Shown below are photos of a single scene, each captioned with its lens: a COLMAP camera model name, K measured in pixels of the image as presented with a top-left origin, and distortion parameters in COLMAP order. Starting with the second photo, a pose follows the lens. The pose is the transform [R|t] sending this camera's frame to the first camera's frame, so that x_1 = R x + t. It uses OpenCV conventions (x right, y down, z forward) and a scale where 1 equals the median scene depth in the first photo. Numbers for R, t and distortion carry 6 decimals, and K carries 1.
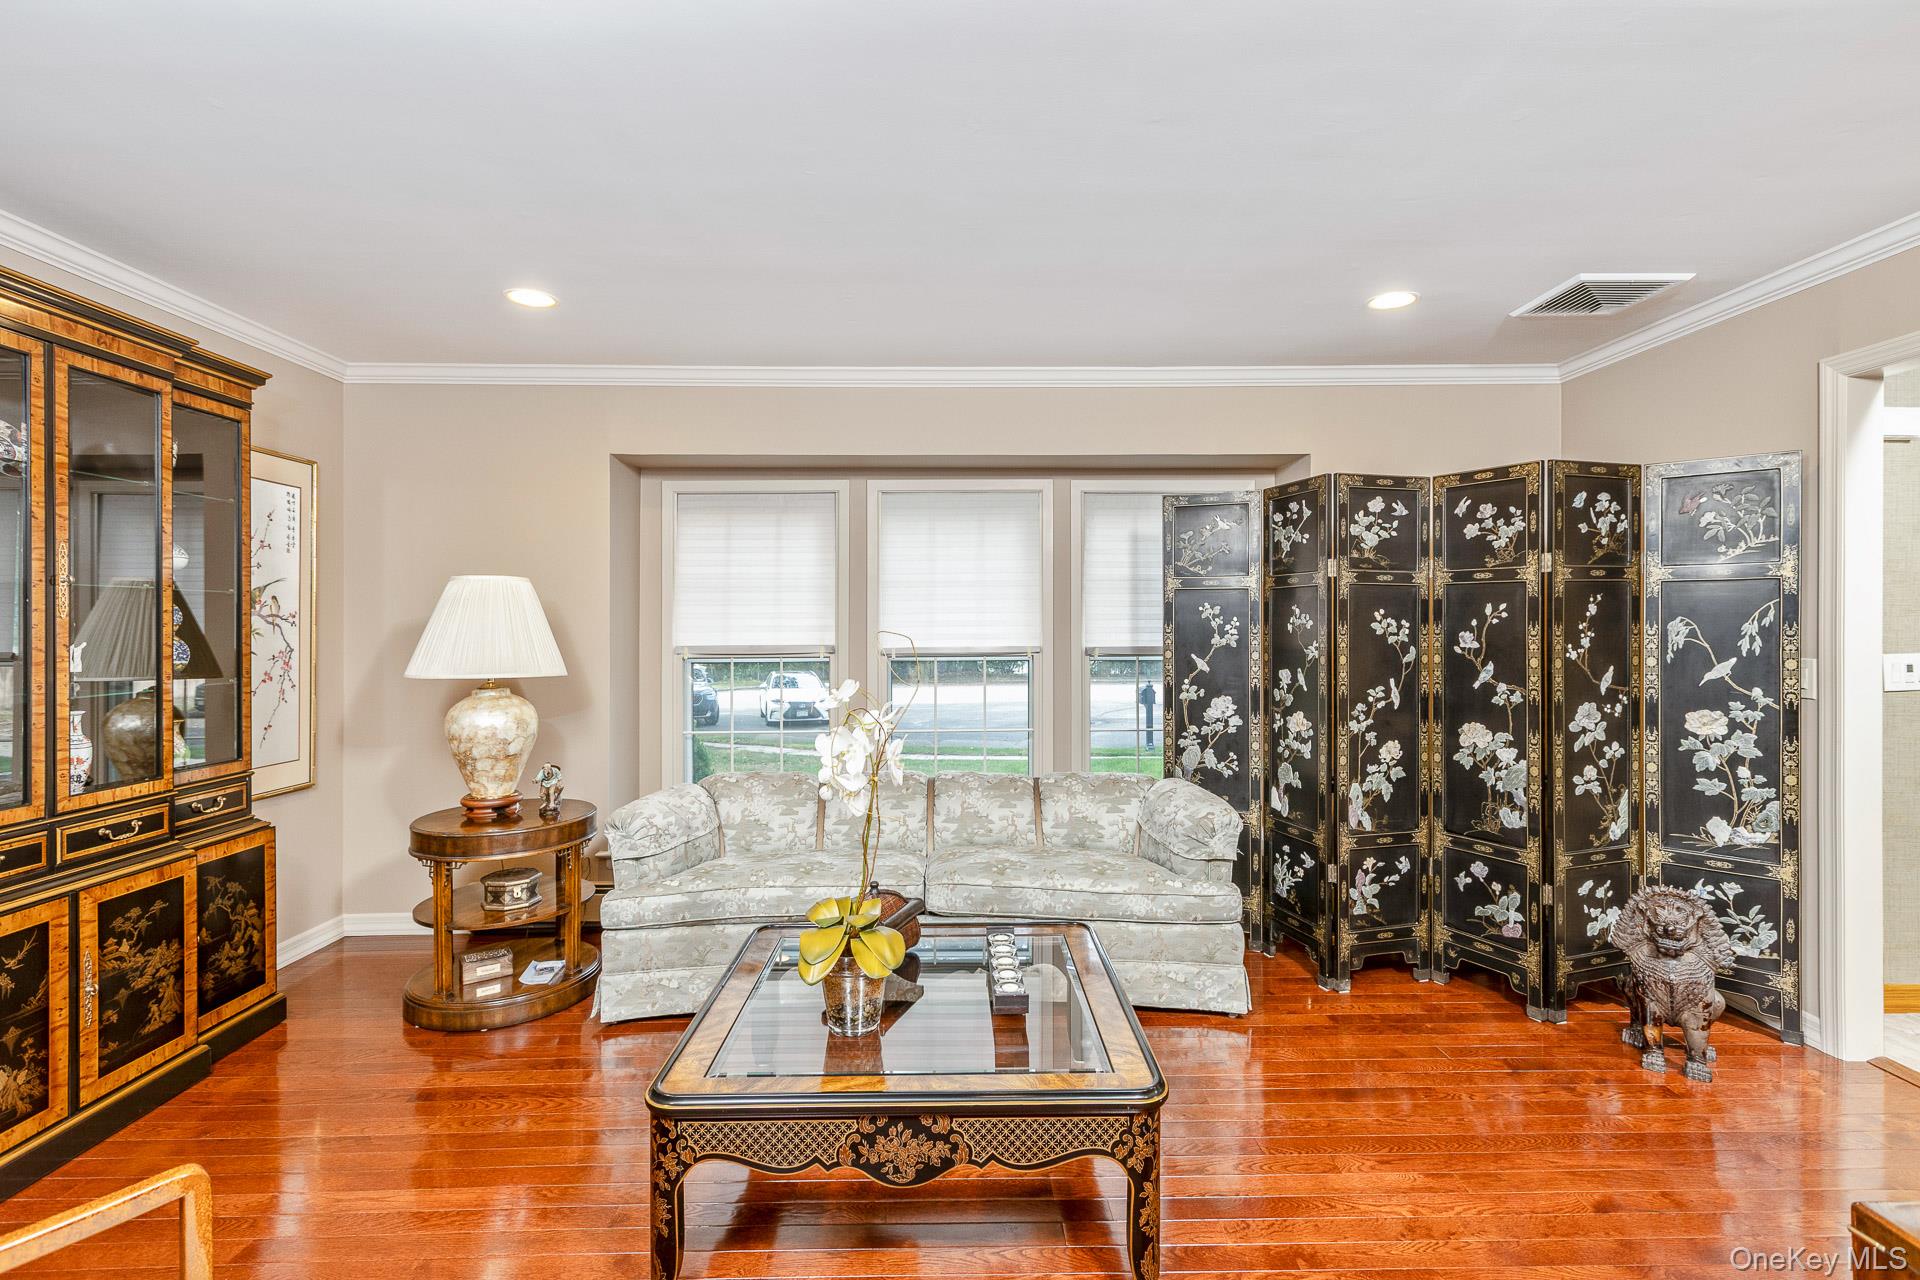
lens RADIAL K [[927.4, 0, 980.2], [0, 927.4, 638.7], [0, 0, 1]] dist [0.001145, 0.000188]
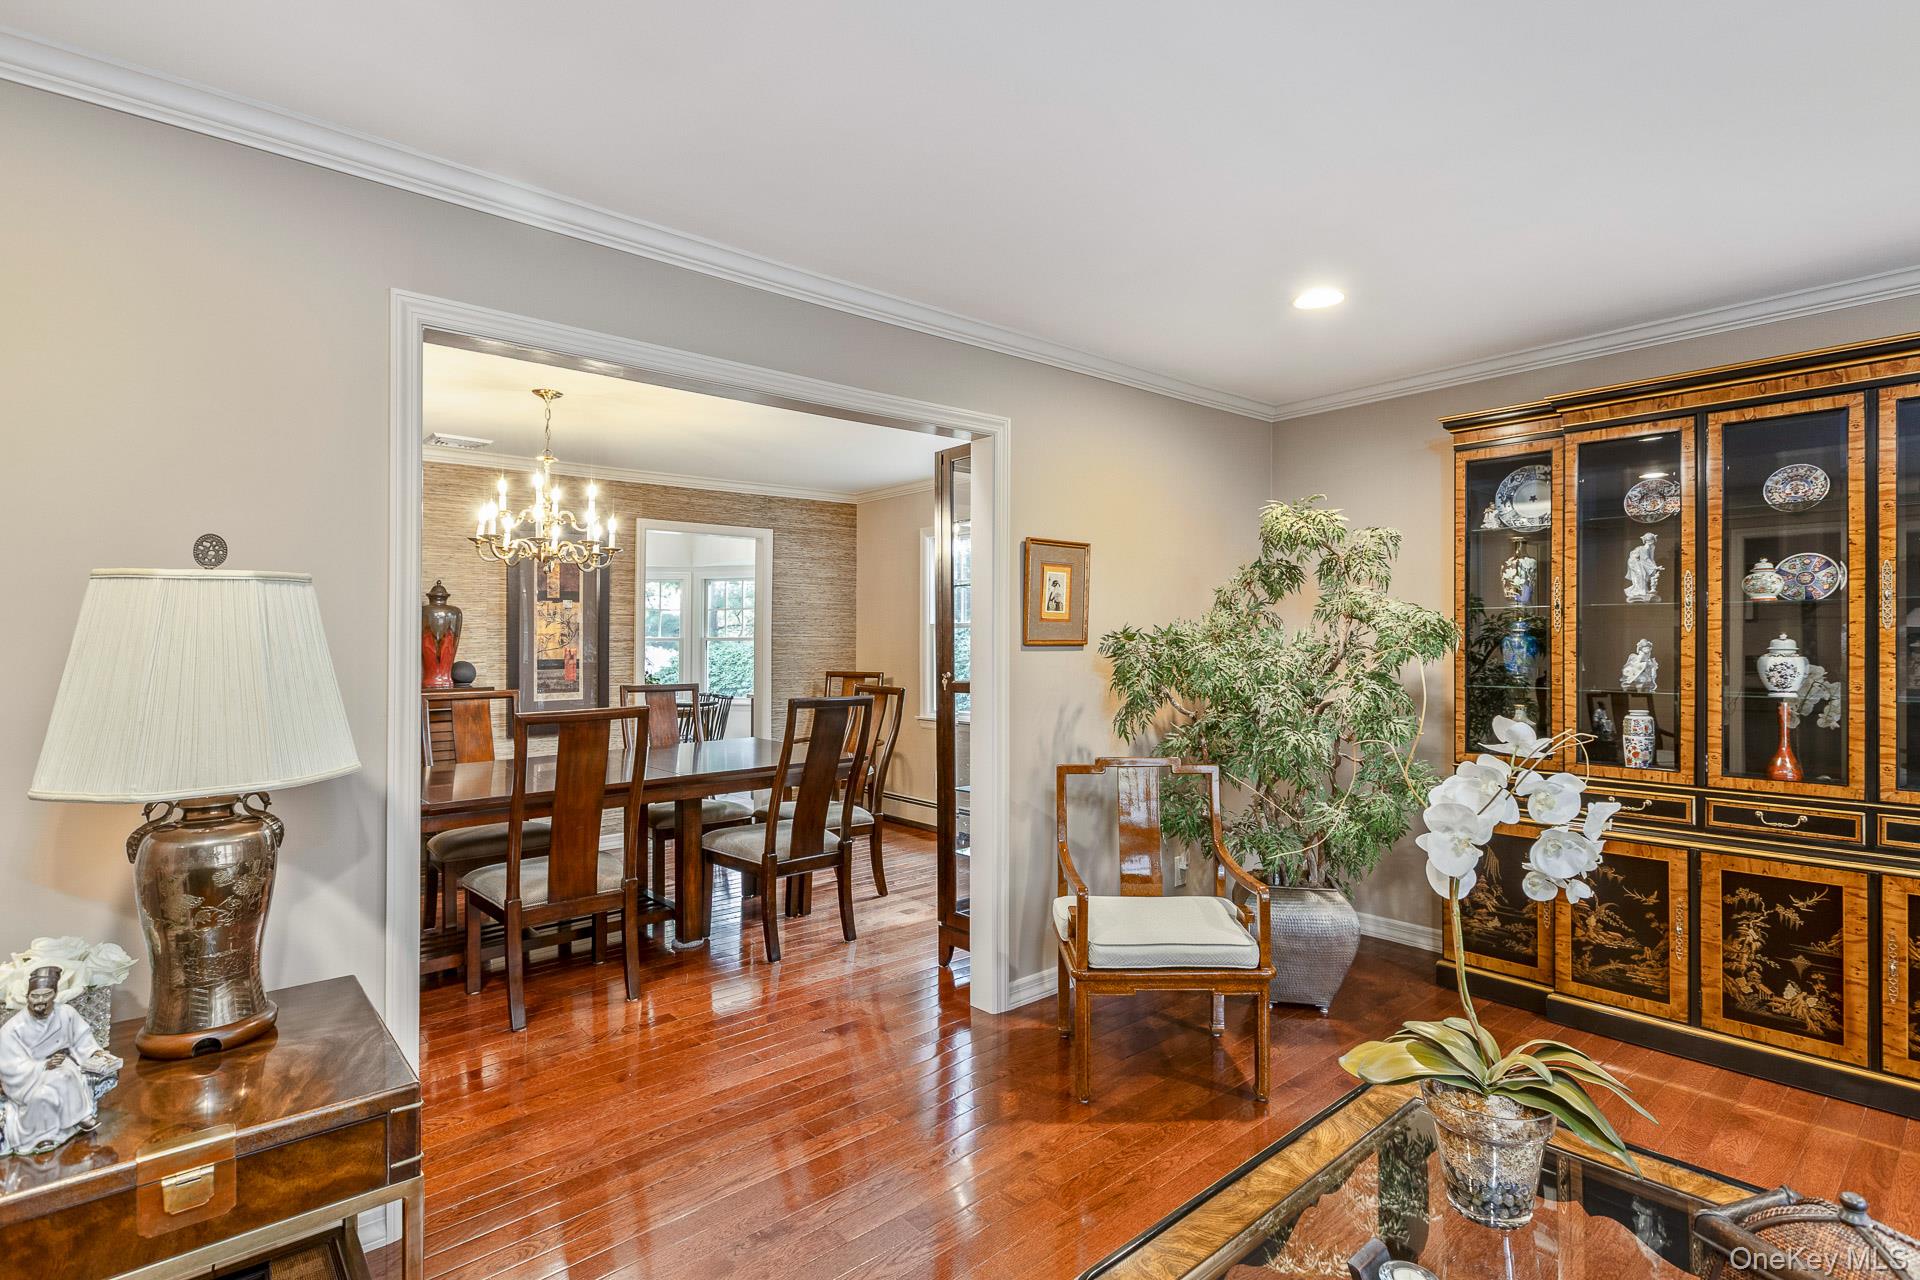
lens RADIAL K [[927.4, 0, 958.2], [0, 927.4, 628.4], [0, 0, 1]] dist [0.001145, 0.000188]
pose [[-0.777022, -0.002201, -0.629469, 0.452287], [-0.002281, 0.999997, -0.000681, -0.014802], [0.629469, 0.000907, -0.777025, 0.895599]]
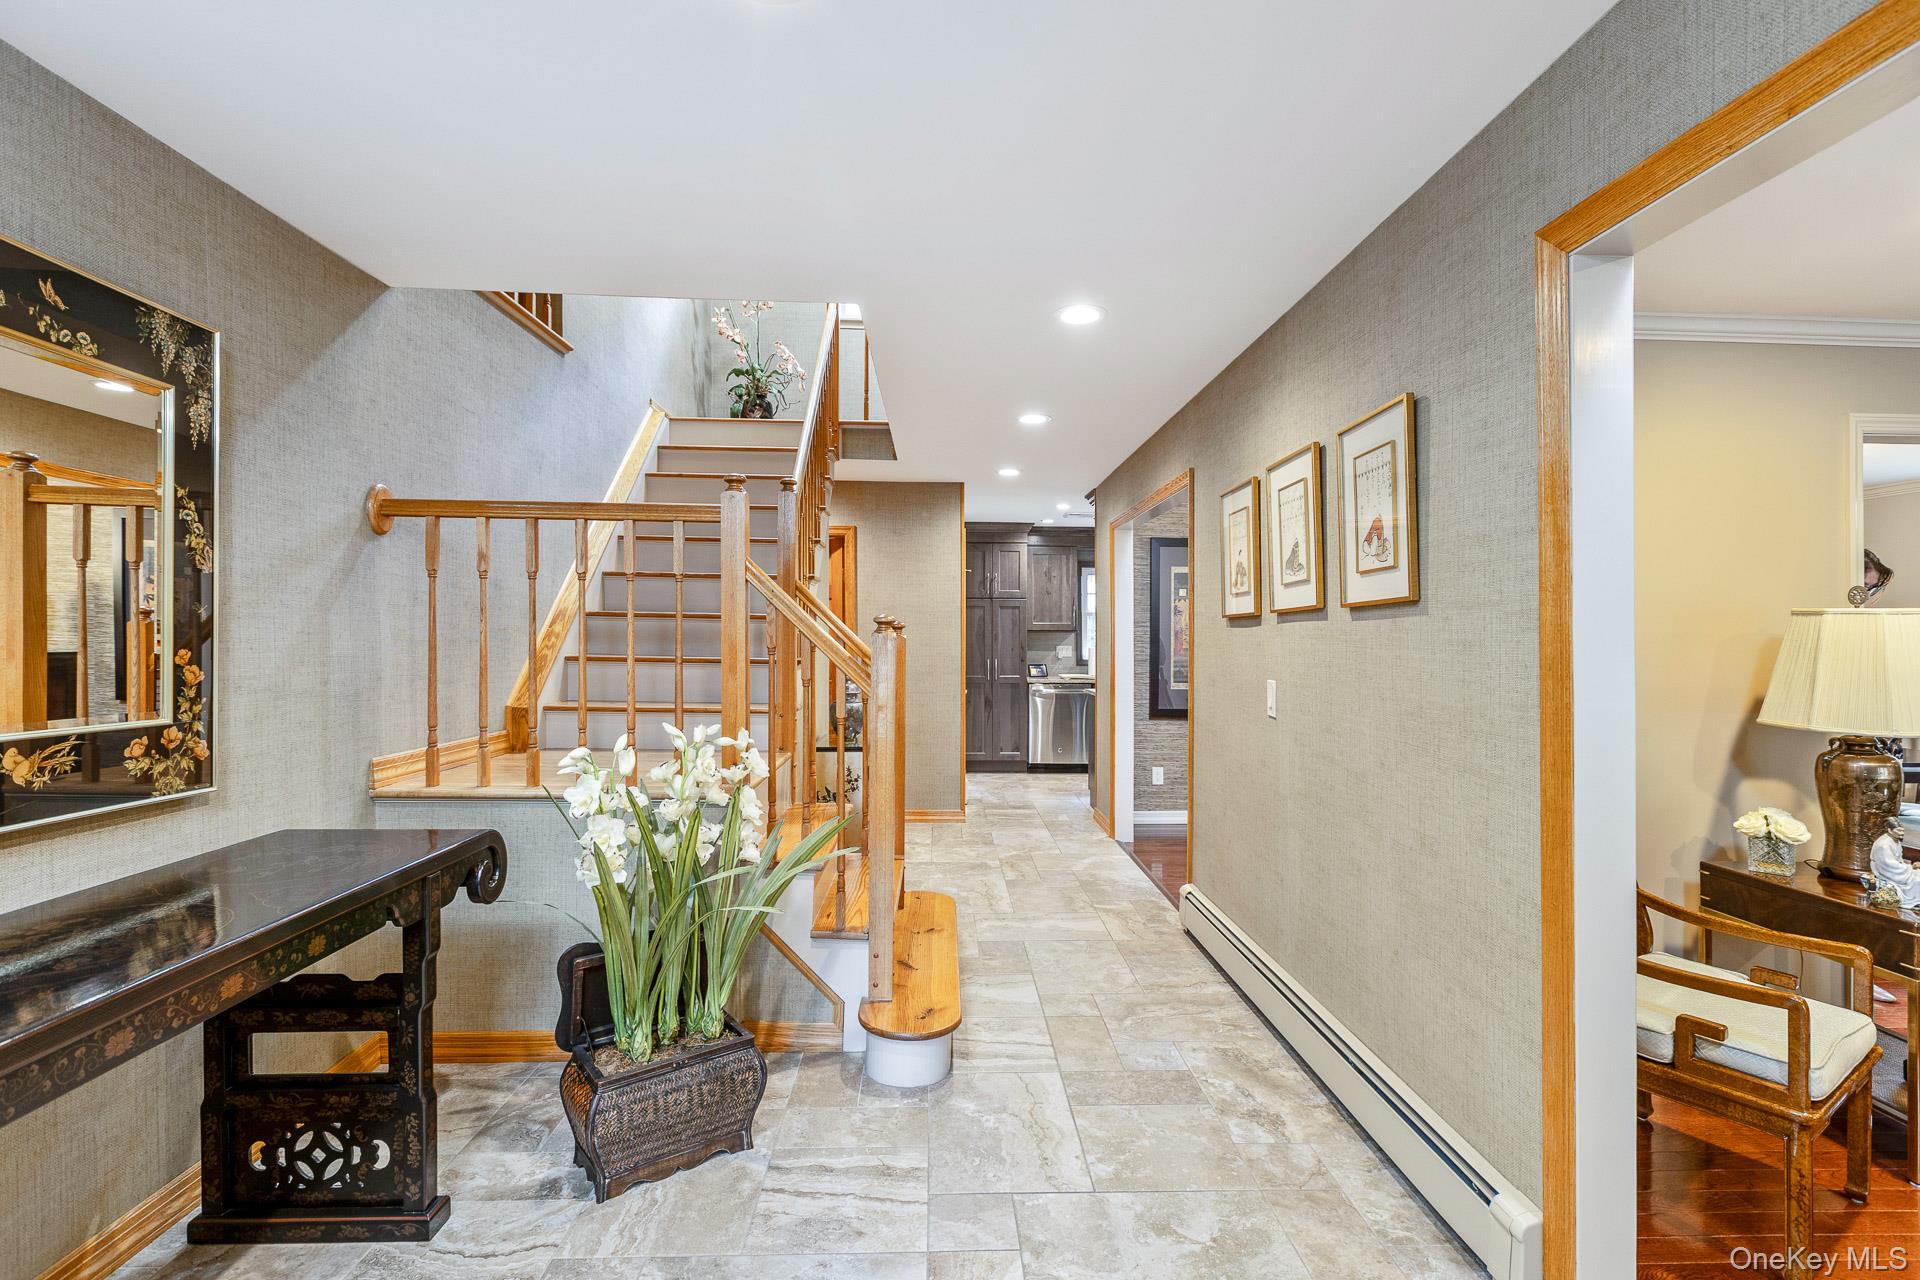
lens RADIAL K [[927.4, 0, 964.4], [0, 927.4, 641.6], [0, 0, 1]] dist [0.001145, 0.000188]
pose [[-0.999990, 0.004381, -0.000661, 1.300428], [0.004382, 0.999989, -0.001848, -0.015742], [0.000653, -0.001851, -0.999998, 1.134417]]
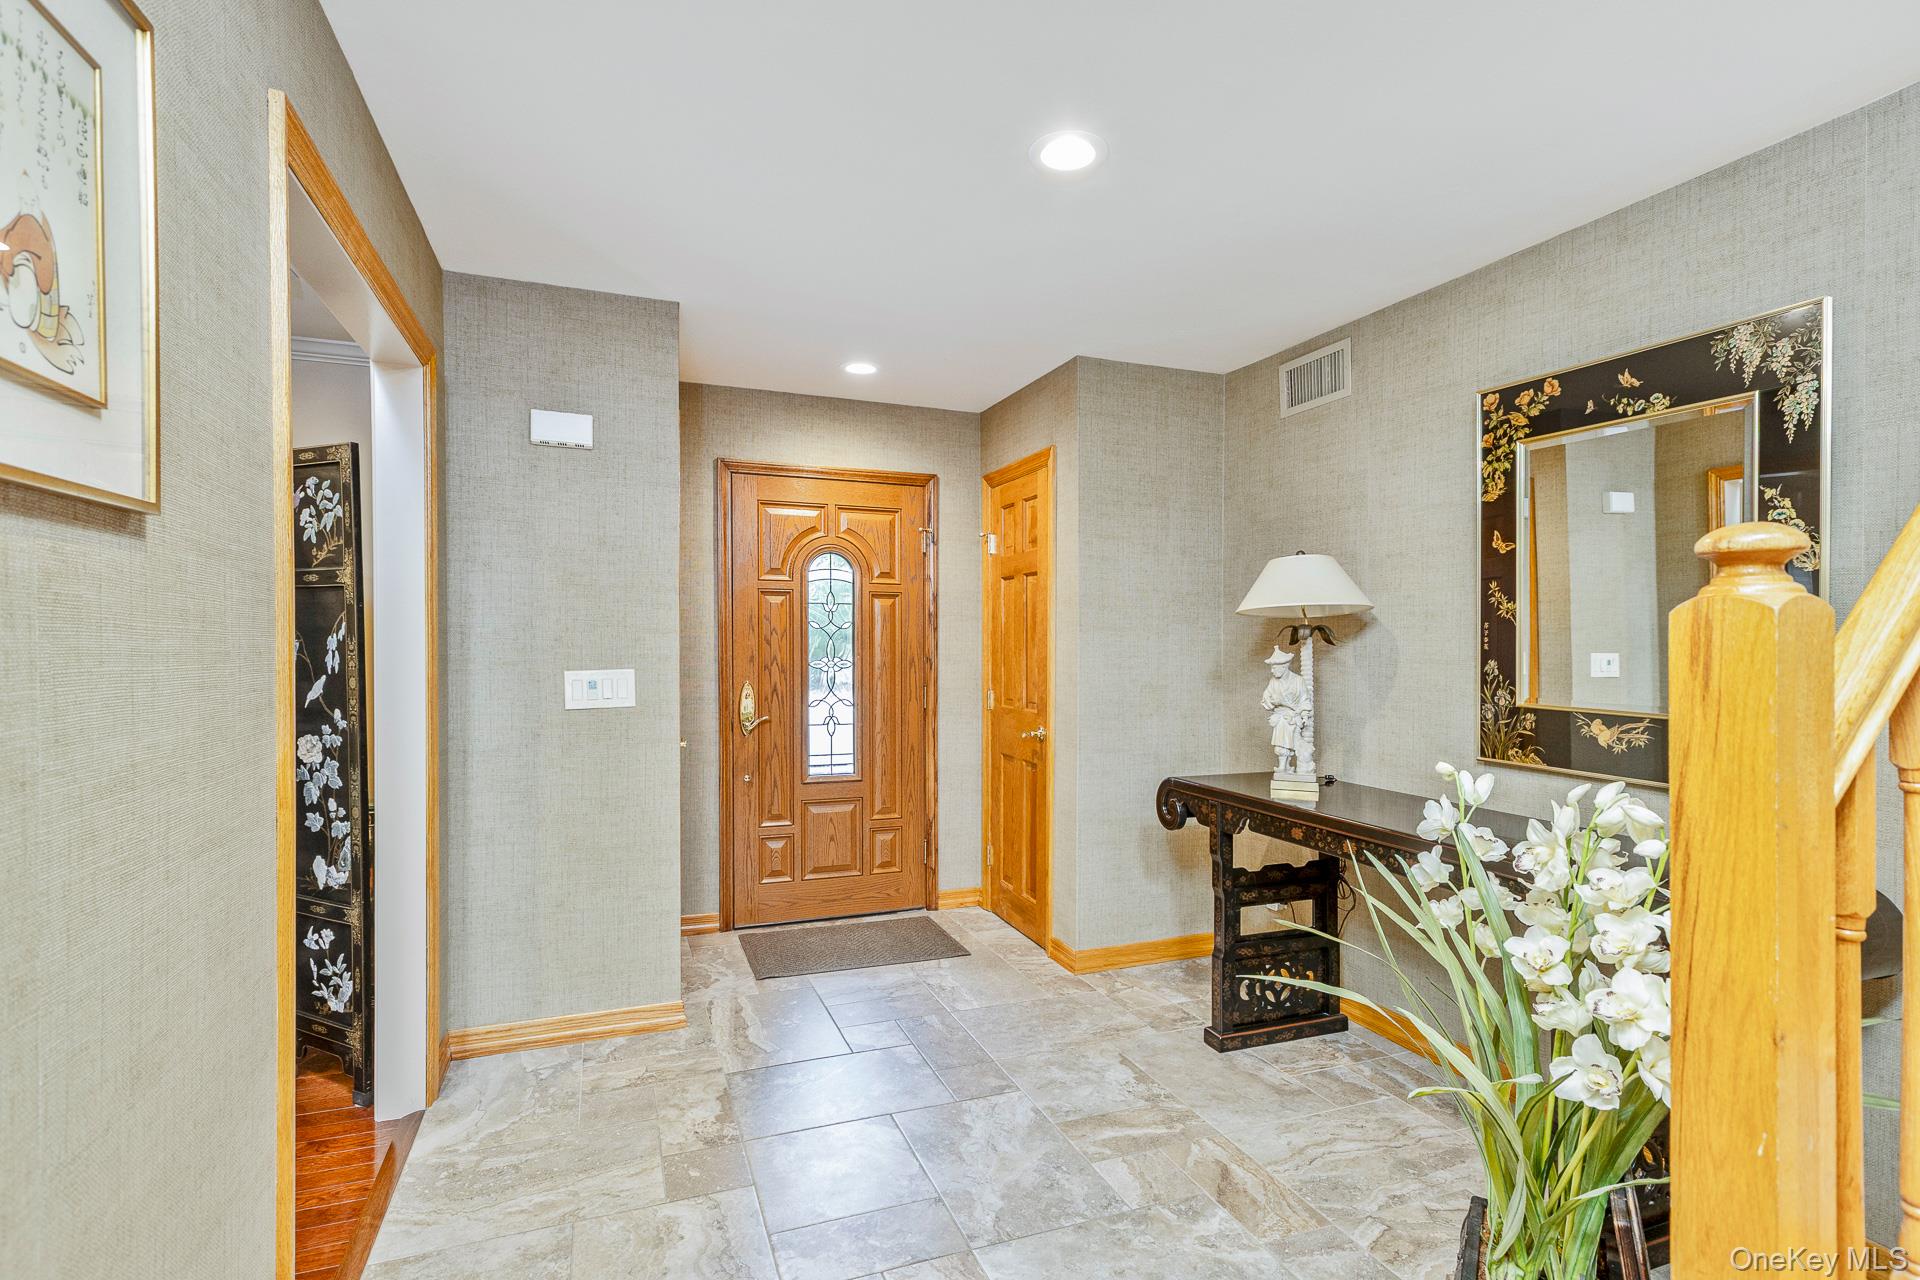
lens RADIAL K [[927.4, 0, 964.6], [0, 927.4, 647.3], [0, 0, 1]] dist [0.001145, 0.000188]
pose [[0.944685, 0.005134, 0.327940, 1.098077], [-0.008187, 0.999935, 0.007930, -0.018298], [-0.327878, -0.010176, 0.944665, -0.032889]]
